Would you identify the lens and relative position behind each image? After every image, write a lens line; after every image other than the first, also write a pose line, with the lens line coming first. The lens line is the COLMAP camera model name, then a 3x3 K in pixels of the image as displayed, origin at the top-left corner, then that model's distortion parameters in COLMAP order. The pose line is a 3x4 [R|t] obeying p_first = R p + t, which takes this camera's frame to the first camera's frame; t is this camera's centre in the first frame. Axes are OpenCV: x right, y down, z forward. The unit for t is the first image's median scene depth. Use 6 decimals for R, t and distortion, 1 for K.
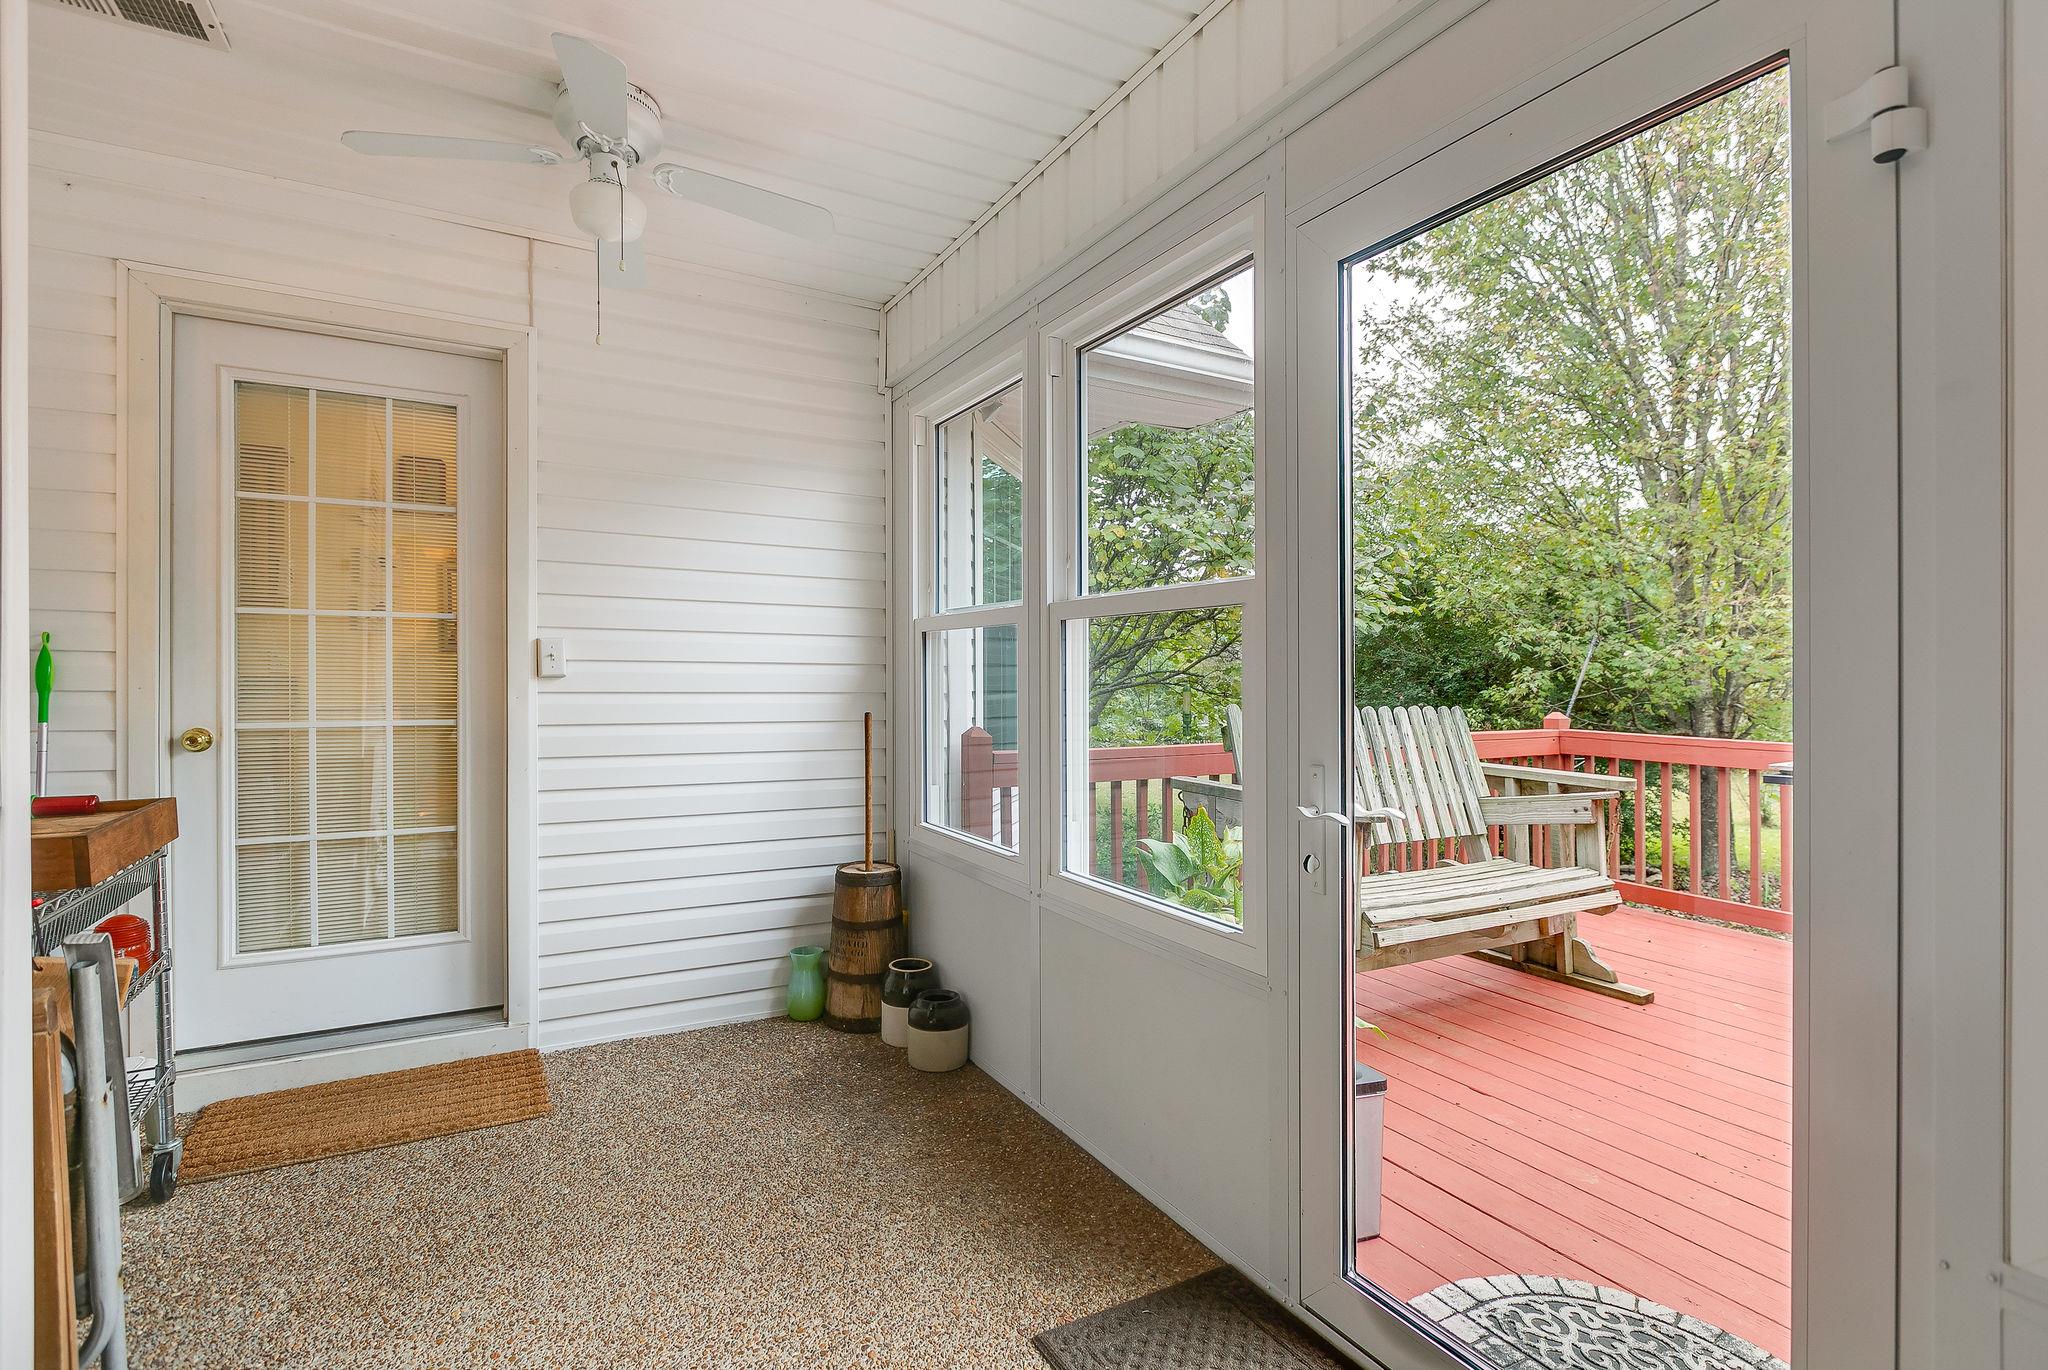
lens RADIAL K [[951.9, 0, 1021.6], [0, 951.9, 687.7], [0, 0, 1]] dist [0.000082, 0.000312]
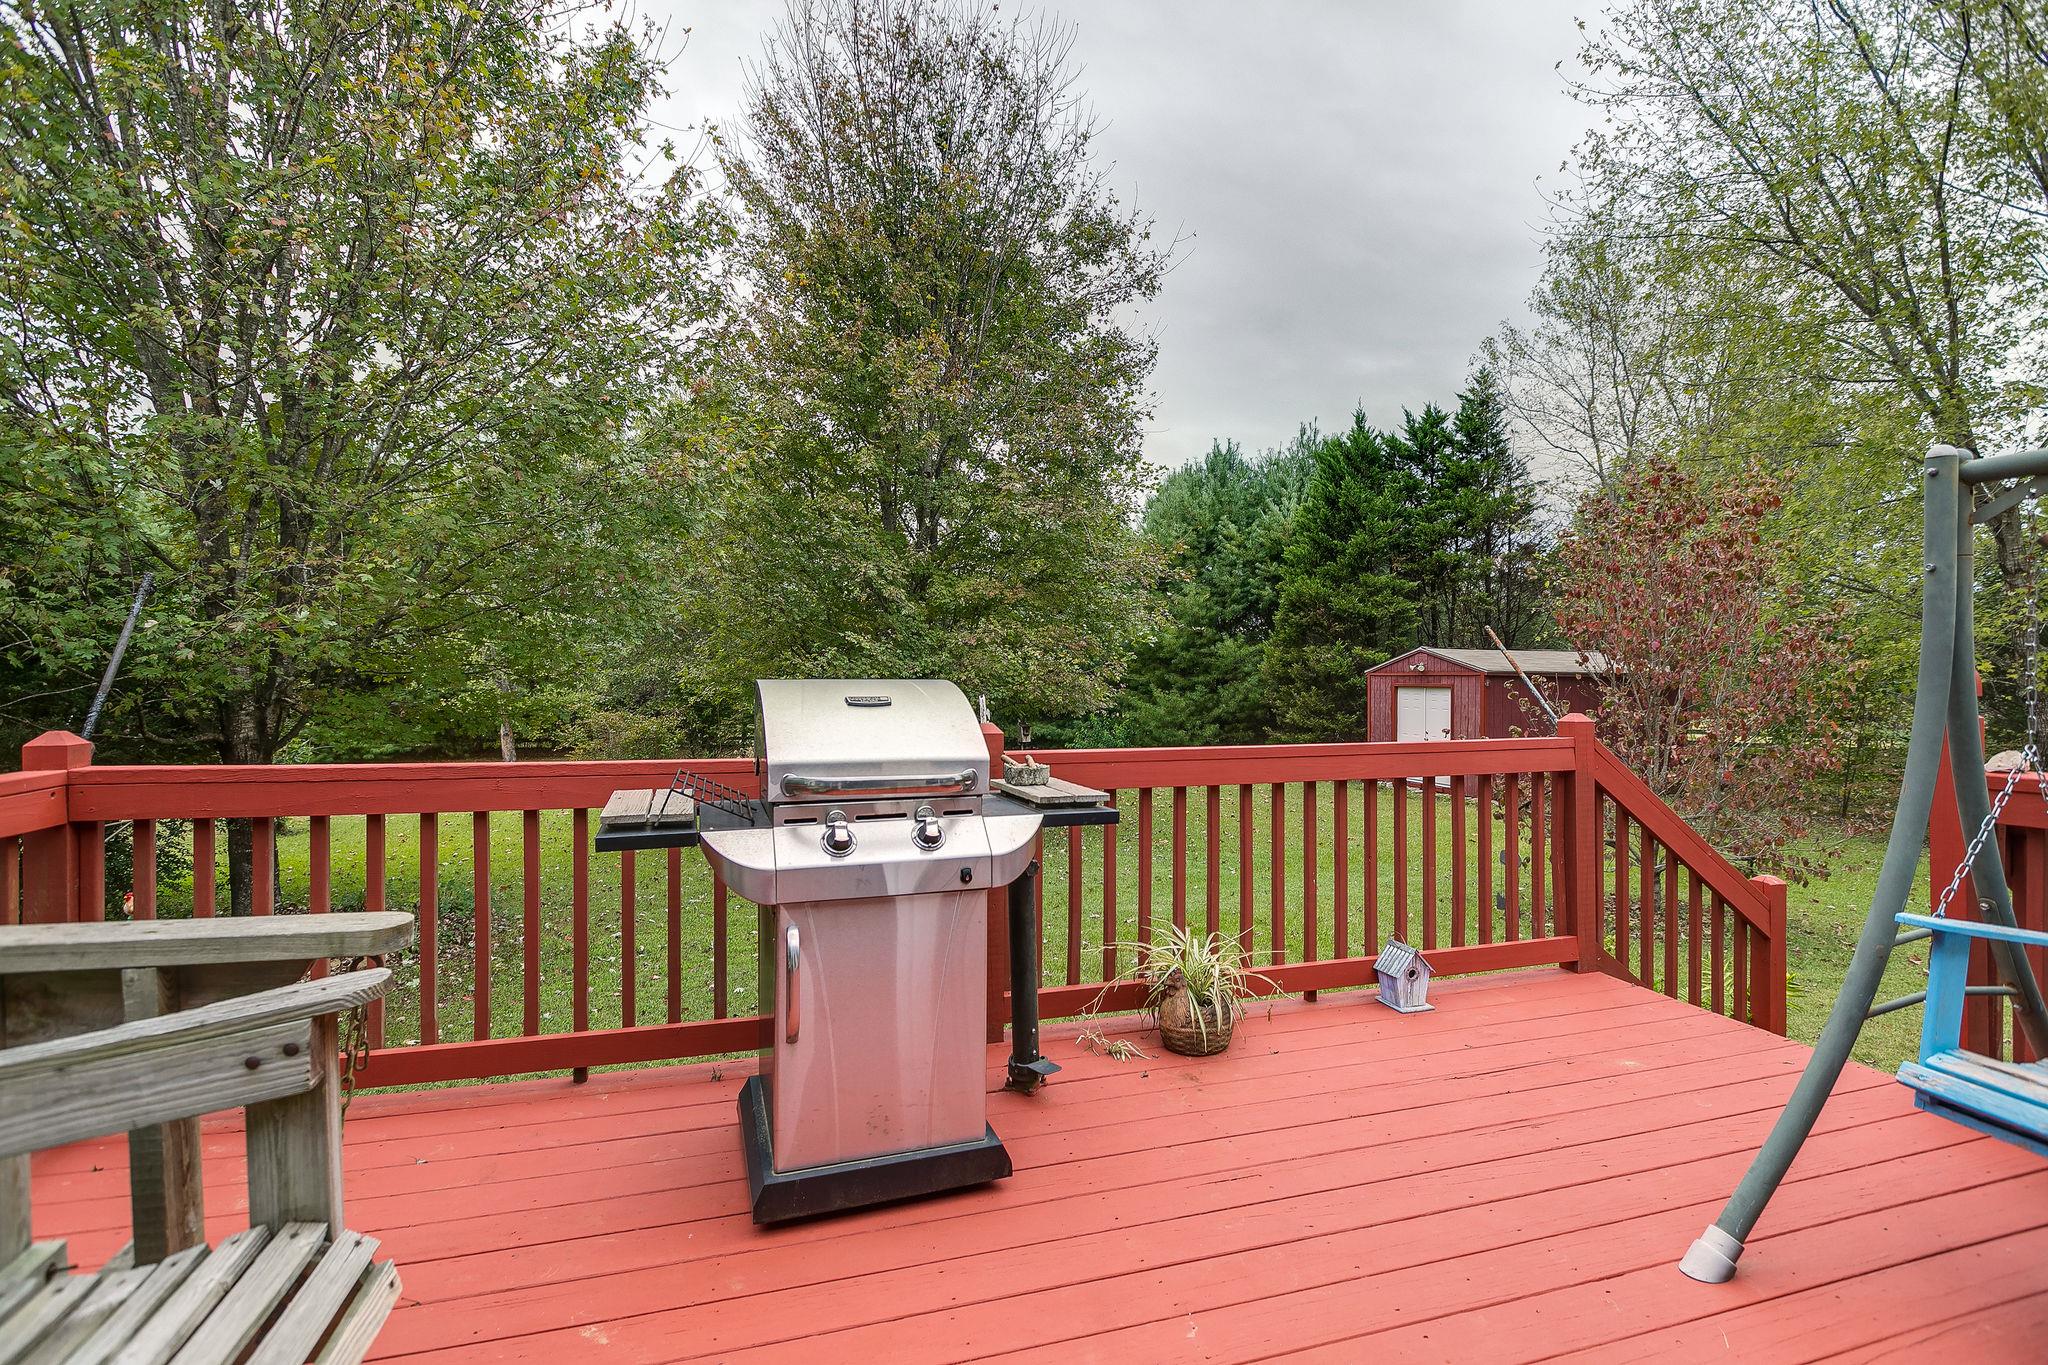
lens RADIAL K [[951.9, 0, 1028.1], [0, 951.9, 680.8], [0, 0, 1]] dist [0.000082, 0.000312]
pose [[0.219340, -0.002348, 0.975646, 0.154789], [0.000429, 0.999997, 0.002310, 0.000337], [-0.975648, -0.000088, 0.219340, 0.318539]]
